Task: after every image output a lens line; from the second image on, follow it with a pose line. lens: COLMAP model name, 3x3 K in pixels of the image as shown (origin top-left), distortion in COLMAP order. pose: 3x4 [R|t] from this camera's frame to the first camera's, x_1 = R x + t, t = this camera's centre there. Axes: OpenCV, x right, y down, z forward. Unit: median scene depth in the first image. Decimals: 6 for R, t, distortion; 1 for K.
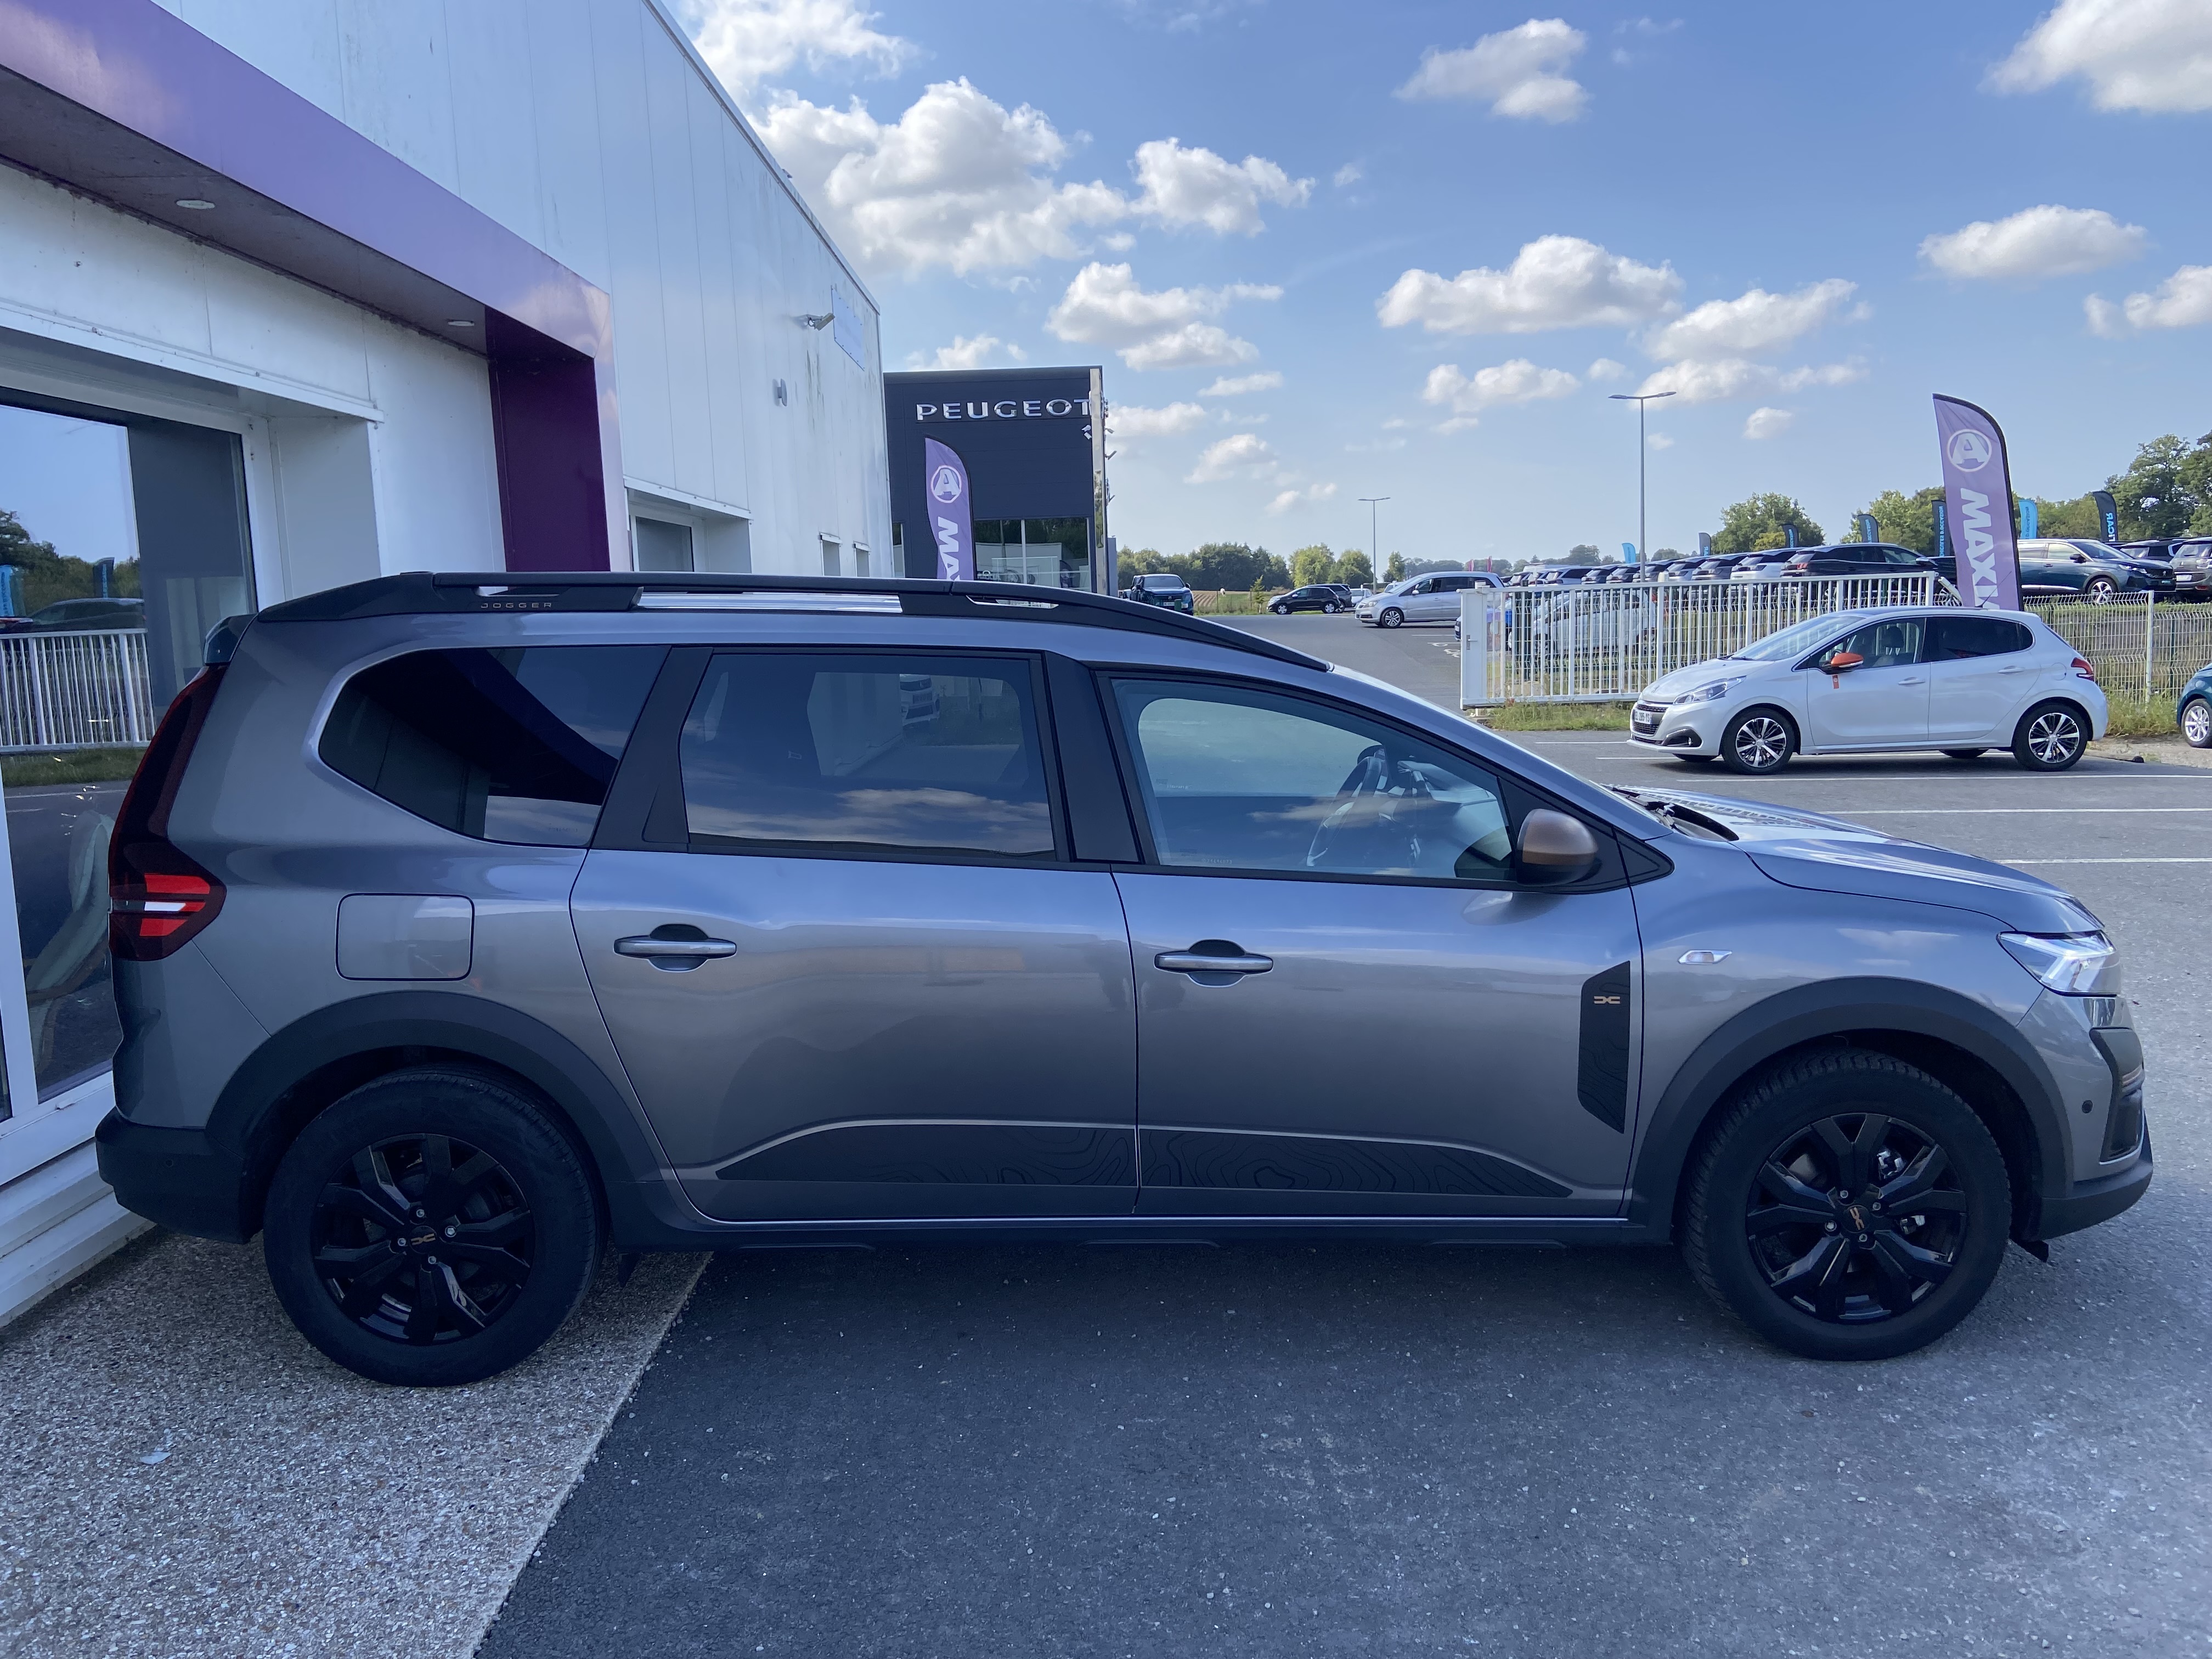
lens RADIAL K [[1664.7, 0, 1097.0], [0, 1664.7, 828.1], [0, 0, 1]] dist [0.106481, -0.123991]
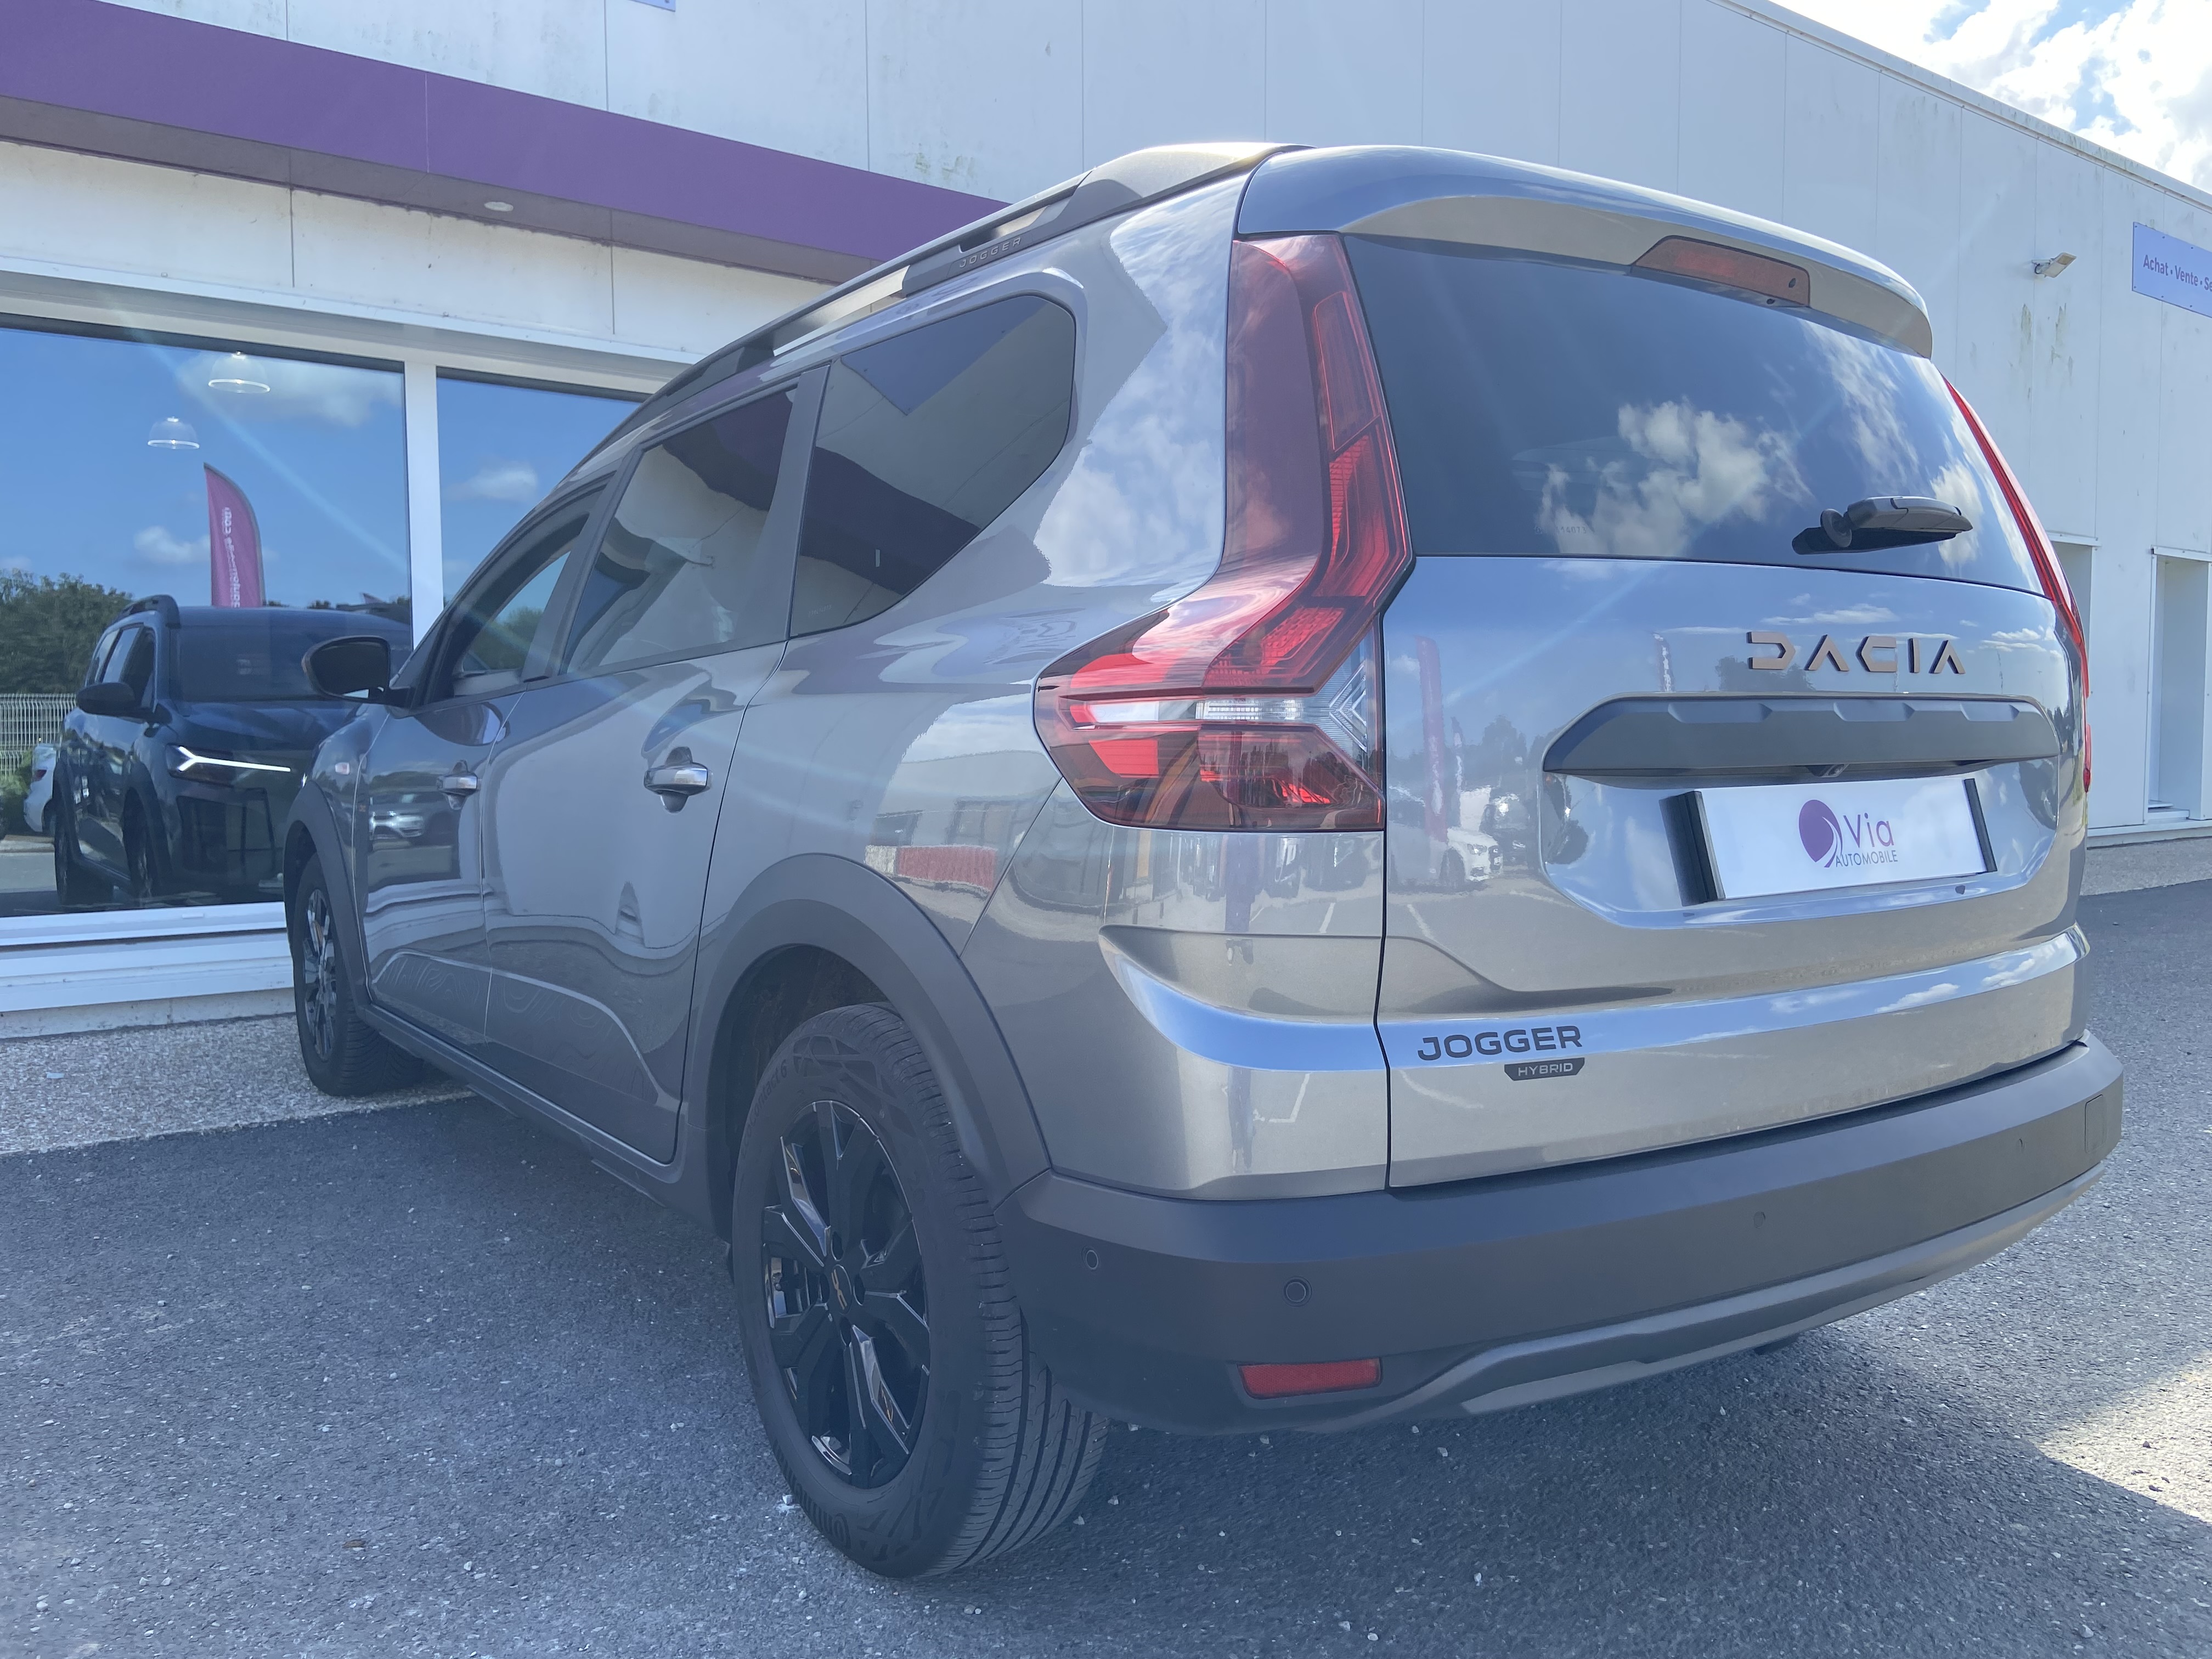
lens RADIAL K [[1664.7, 0, 1113.4], [0, 1664.7, 815.9], [0, 0, 1]] dist [0.106481, -0.123991]
pose [[0.586815, 0.073395, -0.806388, 1.025603], [-0.121546, 0.992584, 0.001893, 0.044547], [0.800547, 0.096902, 0.591384, 0.800384]]
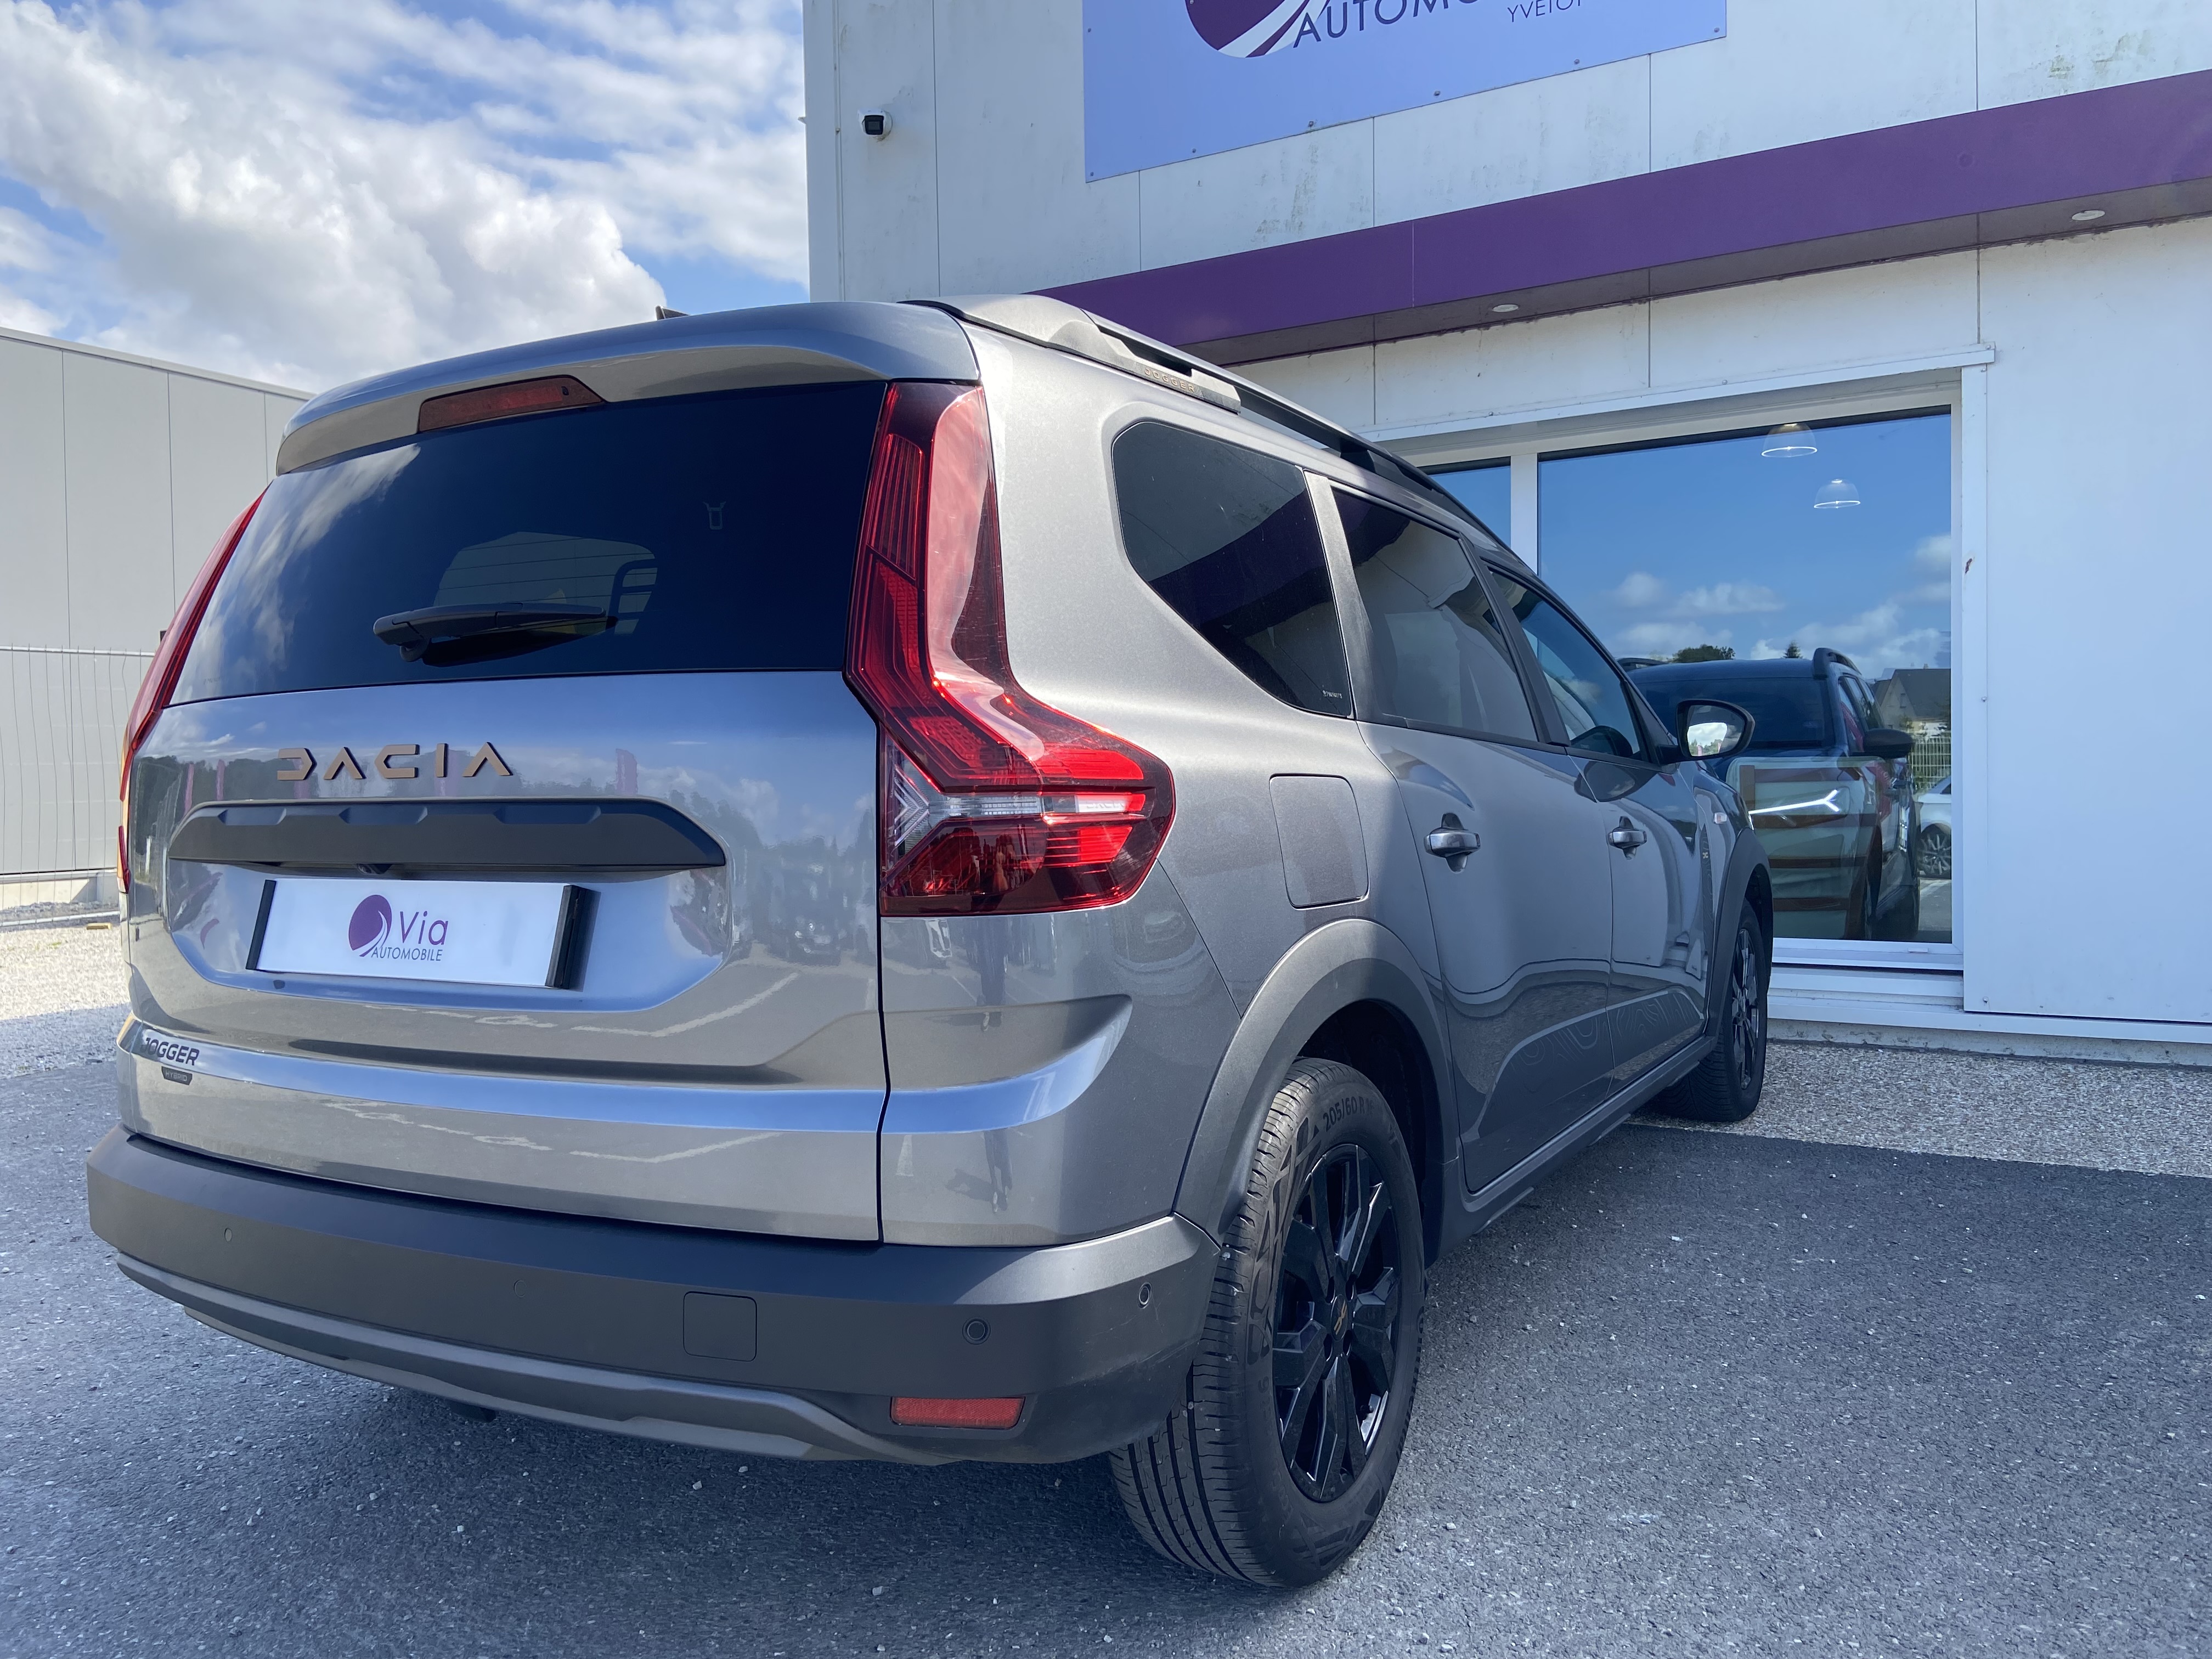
lens RADIAL K [[1664.7, 0, 1102.3], [0, 1664.7, 799.8], [0, 0, 1]] dist [0.106481, -0.123991]
pose [[-0.496246, 0.053683, -0.866521, 1.108117], [-0.078531, 0.991219, 0.106382, -0.102193], [0.864623, 0.120840, -0.487673, 1.799021]]
